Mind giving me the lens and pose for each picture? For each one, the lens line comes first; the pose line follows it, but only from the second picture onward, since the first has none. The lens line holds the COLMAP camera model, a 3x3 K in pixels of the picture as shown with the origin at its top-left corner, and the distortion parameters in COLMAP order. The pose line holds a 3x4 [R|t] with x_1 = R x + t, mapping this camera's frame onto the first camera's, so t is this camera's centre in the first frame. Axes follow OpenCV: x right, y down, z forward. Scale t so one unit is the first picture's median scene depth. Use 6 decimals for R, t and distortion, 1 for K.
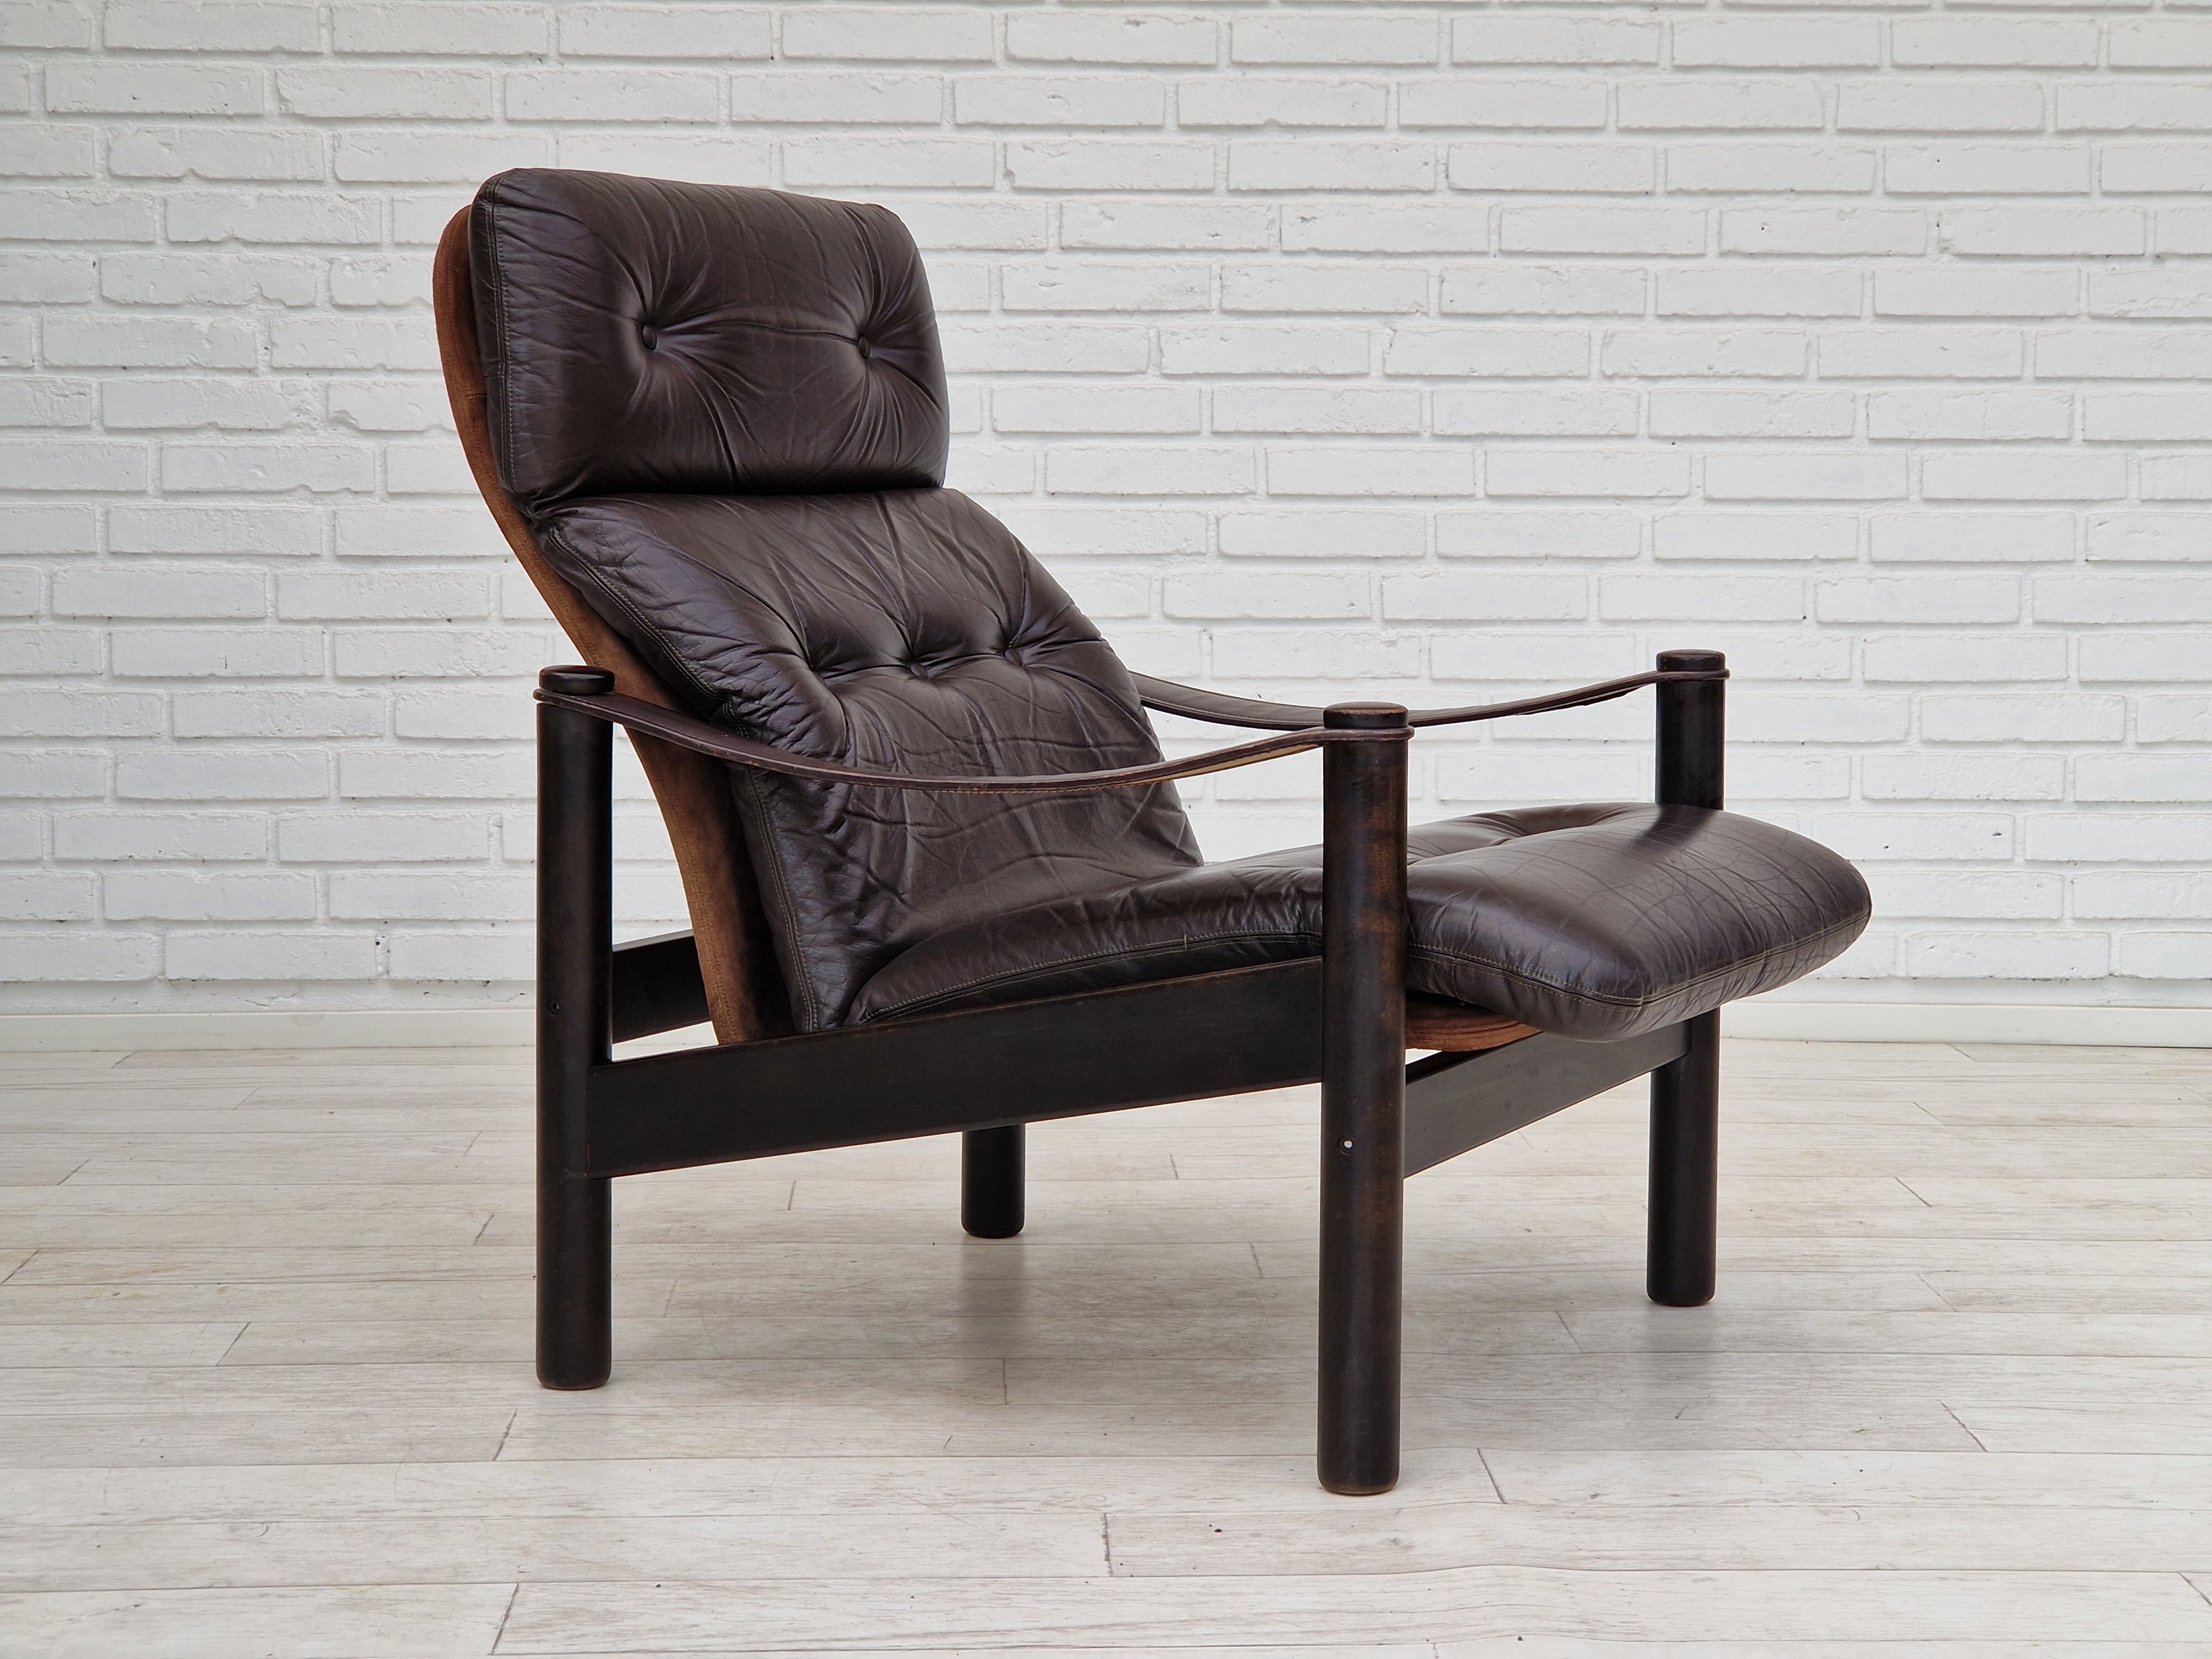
lens RADIAL K [[4242.4, 0, 1186.2], [0, 4242.4, 841.6], [0, 0, 1]] dist [0.103109, 0.000000]
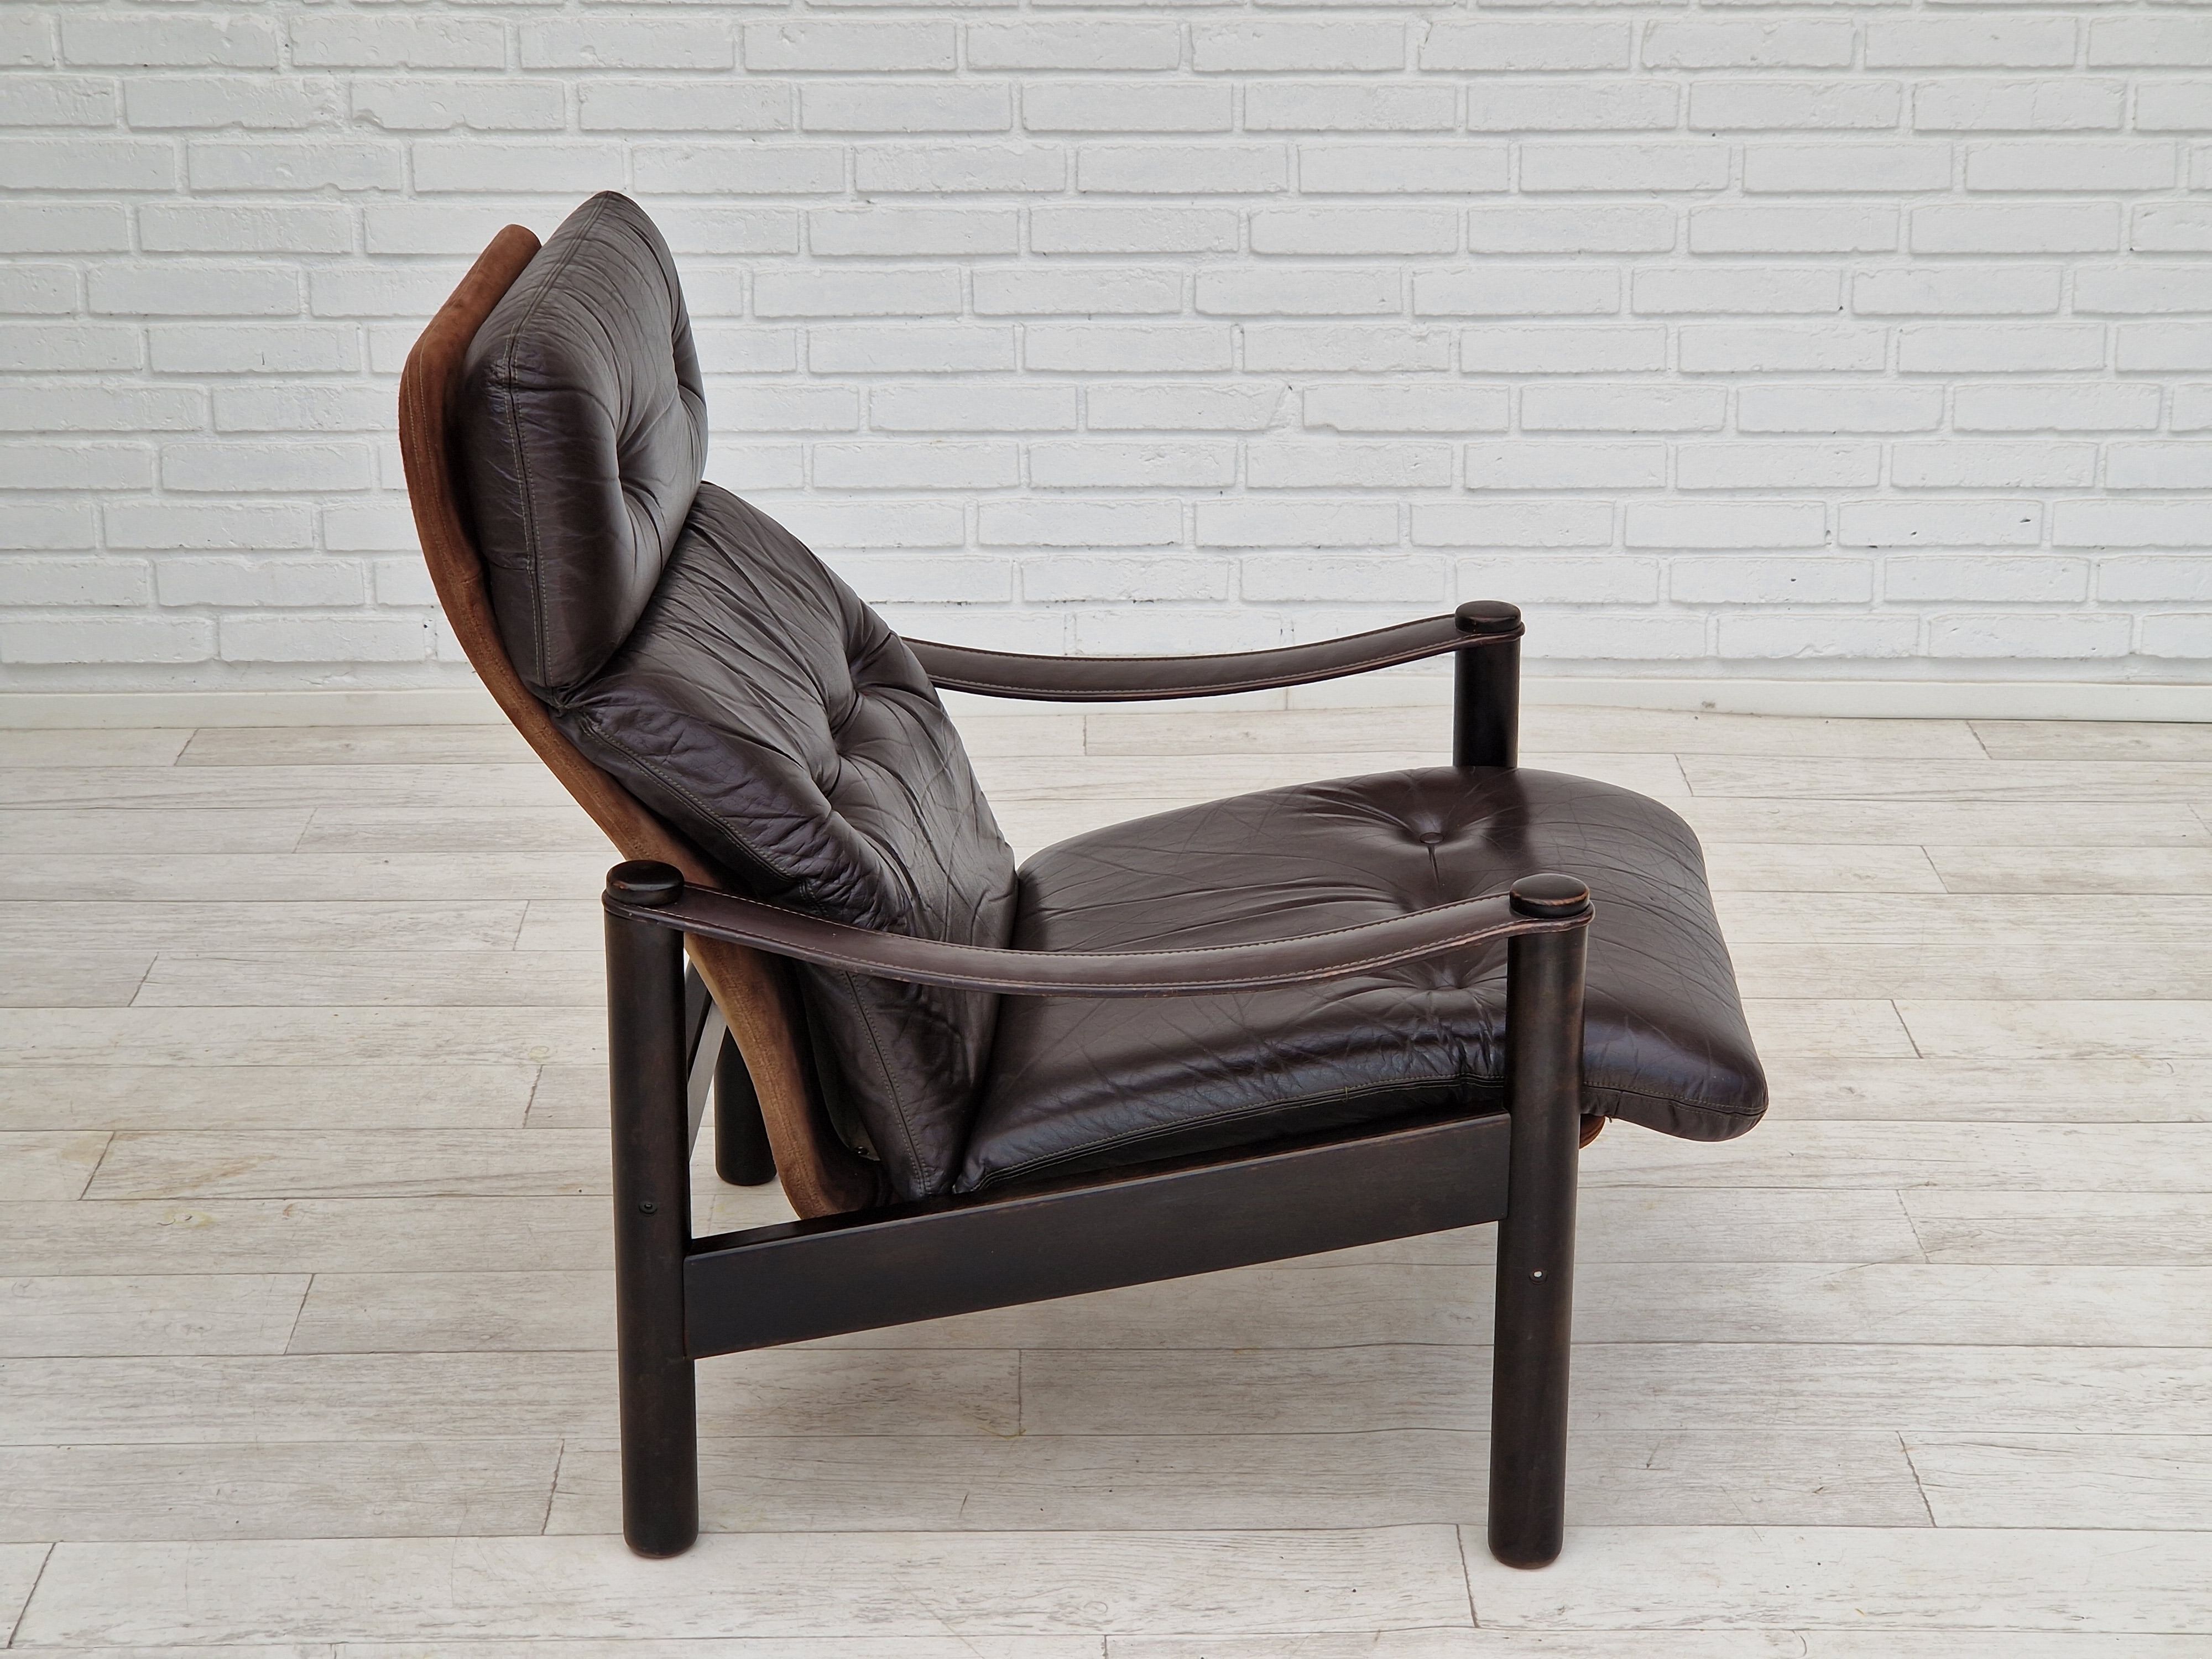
lens RADIAL K [[4242.4, 0, 1150.2], [0, 4242.4, 844.6], [0, 0, 1]] dist [0.103109, 0.000000]
pose [[0.999648, 0.007464, -0.025457, 0.010759], [-0.001039, 0.969877, 0.243592, -0.177321], [0.026508, -0.243479, 0.969544, 0.000903]]
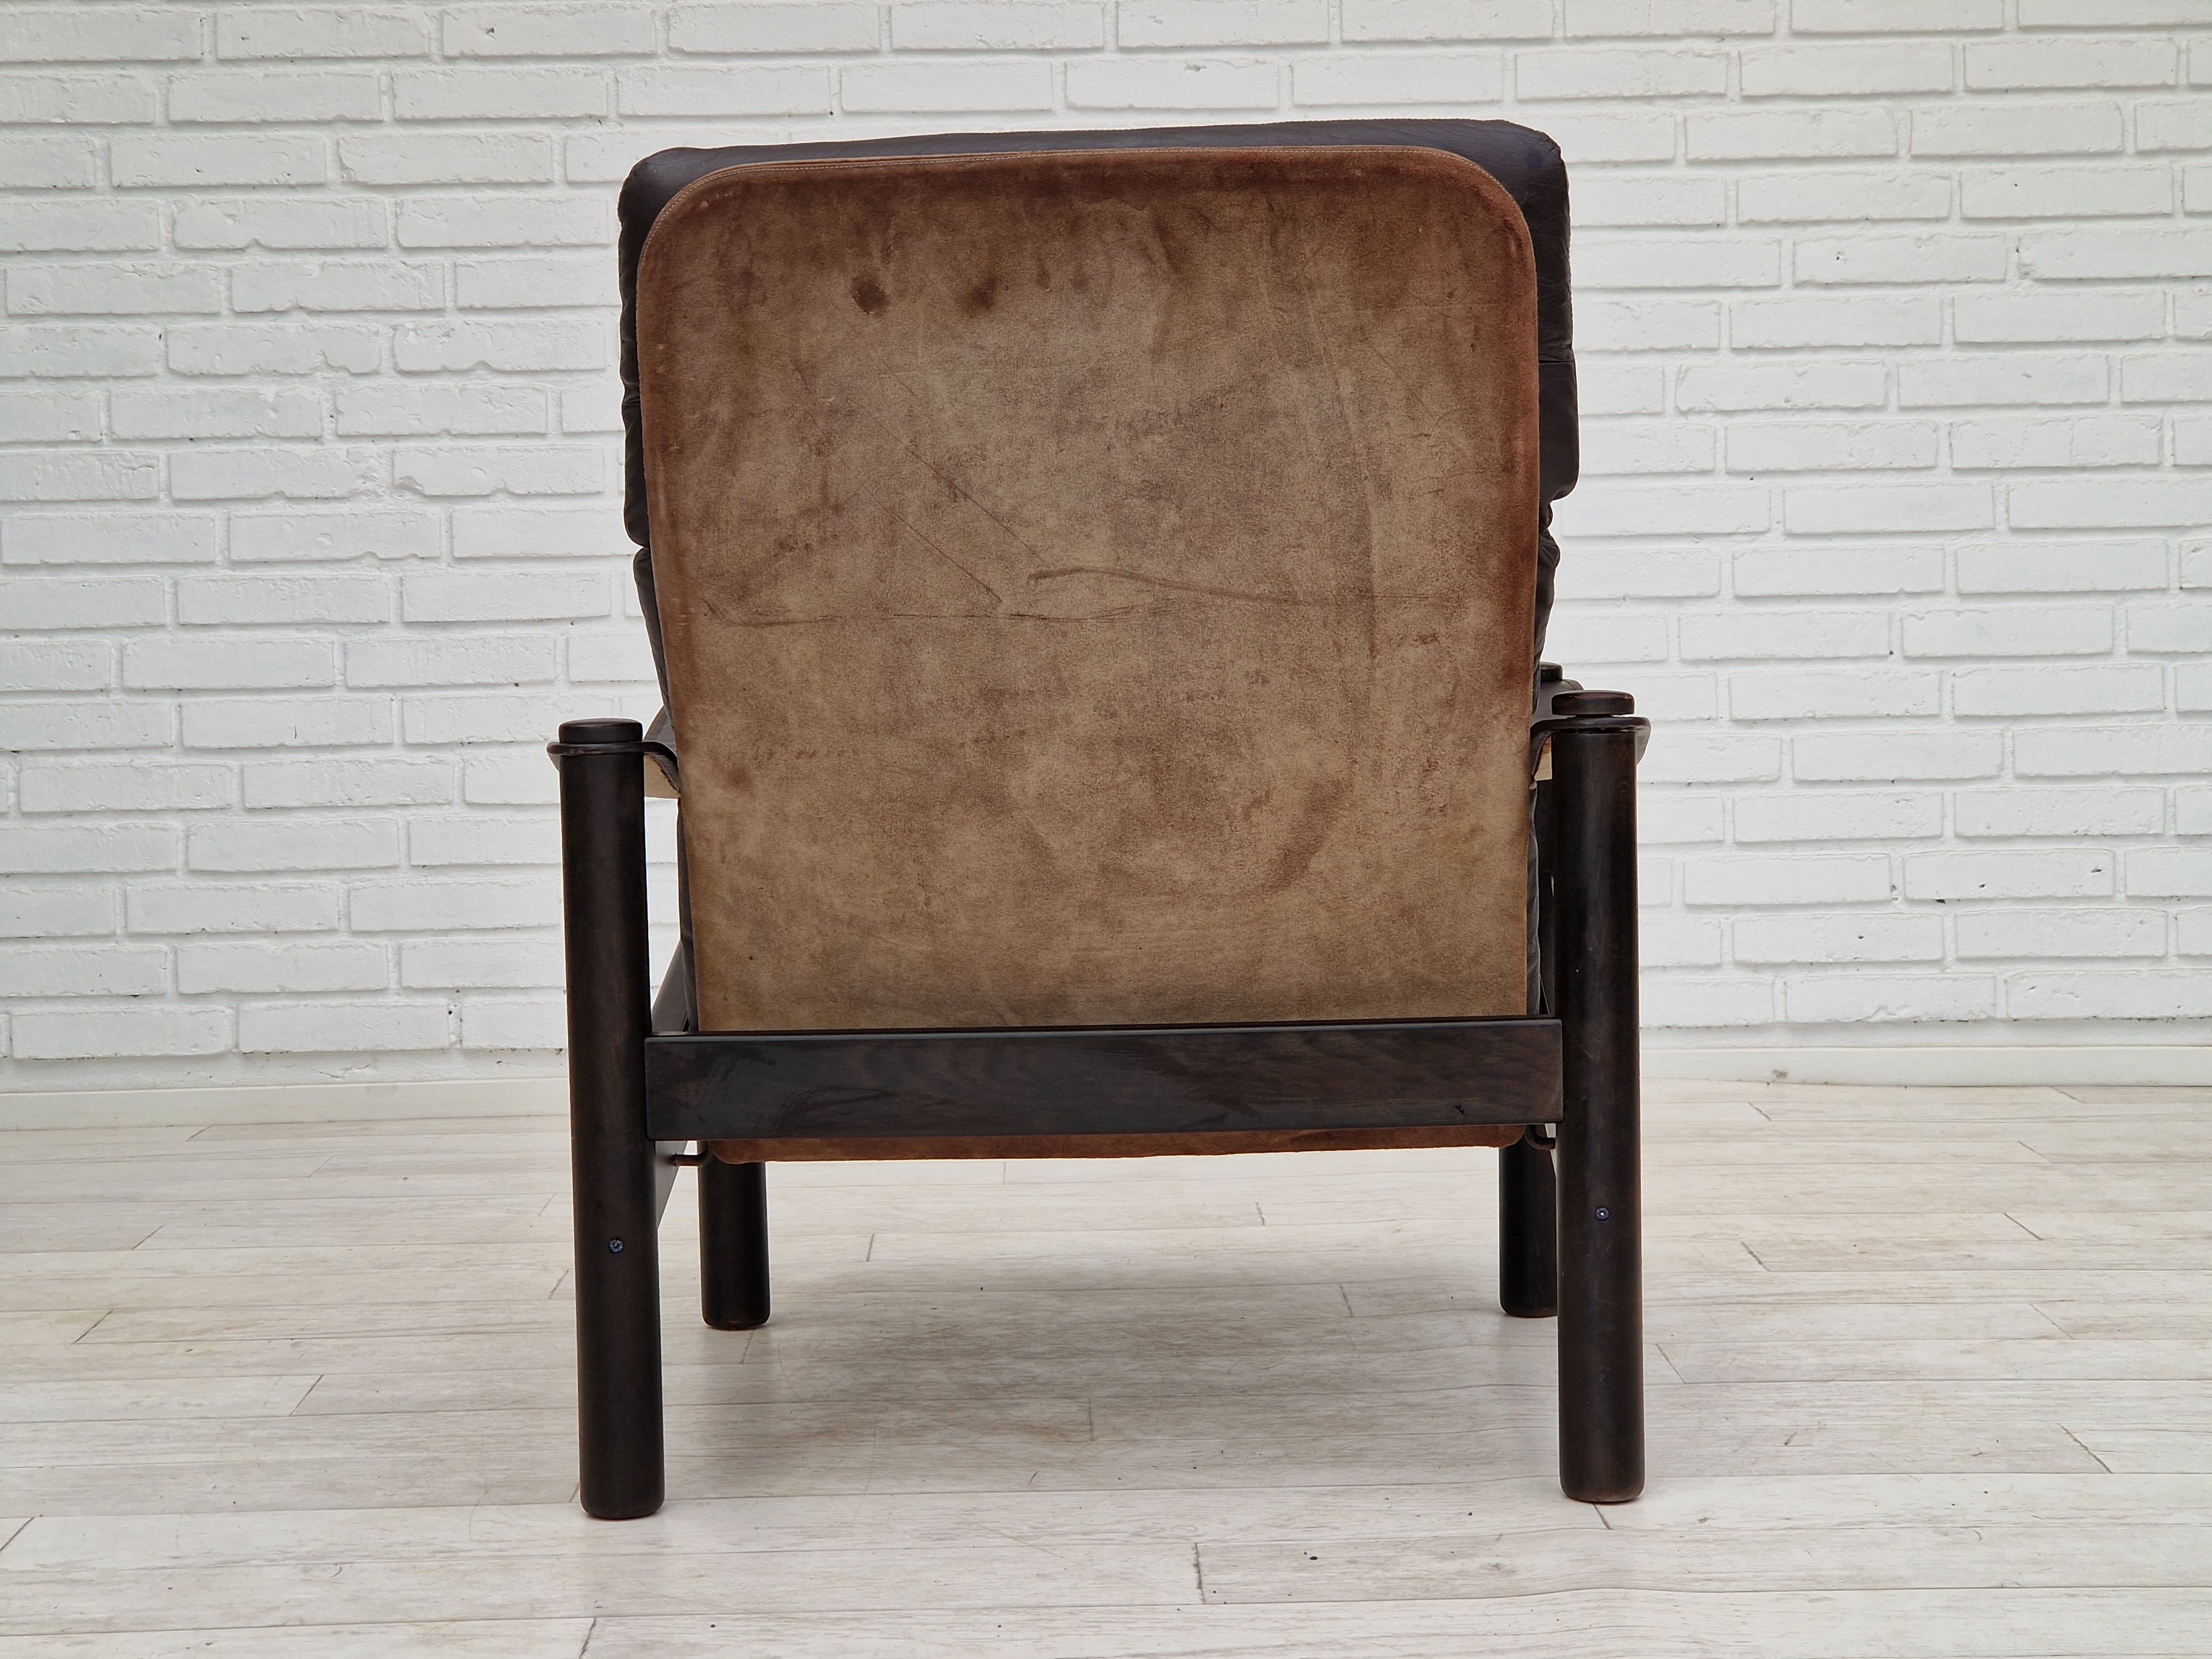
lens RADIAL K [[4242.4, 0, 1101.0], [0, 4242.4, 819.6], [0, 0, 1]] dist [0.103109, 0.000000]
pose [[0.999097, -0.020548, -0.037194, -0.000742], [0.019355, 0.999296, -0.032154, 0.014084], [0.037828, 0.031405, 0.998791, 0.015016]]
